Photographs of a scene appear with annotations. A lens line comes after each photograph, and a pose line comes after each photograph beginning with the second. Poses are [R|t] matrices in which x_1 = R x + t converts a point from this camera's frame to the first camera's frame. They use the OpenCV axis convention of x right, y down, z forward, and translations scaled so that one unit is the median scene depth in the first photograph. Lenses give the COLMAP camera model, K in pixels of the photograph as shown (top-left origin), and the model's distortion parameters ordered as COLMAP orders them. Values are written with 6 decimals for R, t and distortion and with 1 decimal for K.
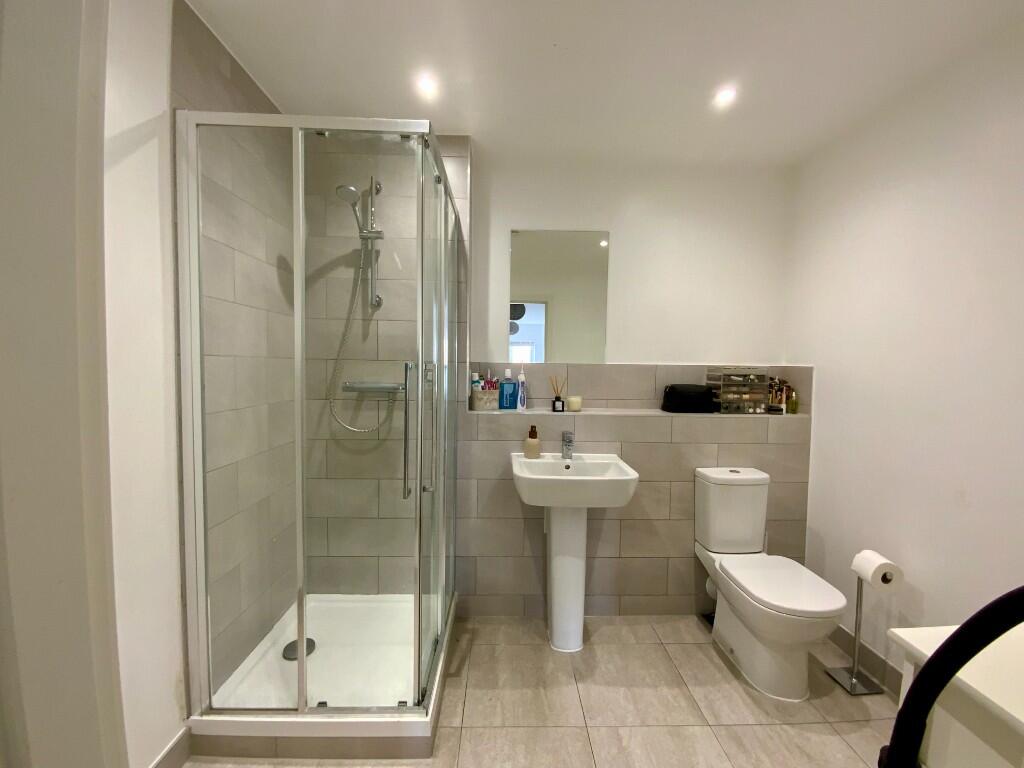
lens RADIAL K [[410.6, 0, 512.0], [0, 410.6, 384.0], [0, 0, 1]] dist [0.018692, -0.019826]
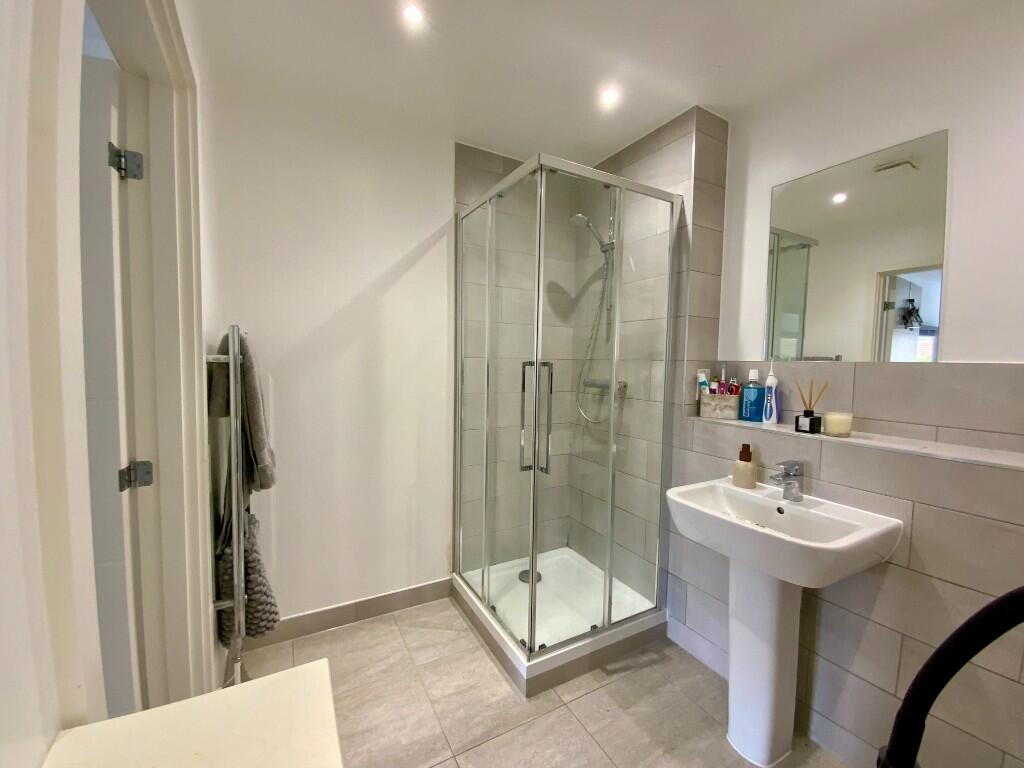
lens RADIAL K [[410.6, 0, 512.0], [0, 410.6, 384.0], [0, 0, 1]] dist [0.018692, -0.019826]
pose [[0.464648, 0.041982, -0.884500, 0.490439], [-0.045827, 0.998677, 0.023328, -0.006714], [0.884309, 0.029695, 0.465957, 0.244864]]
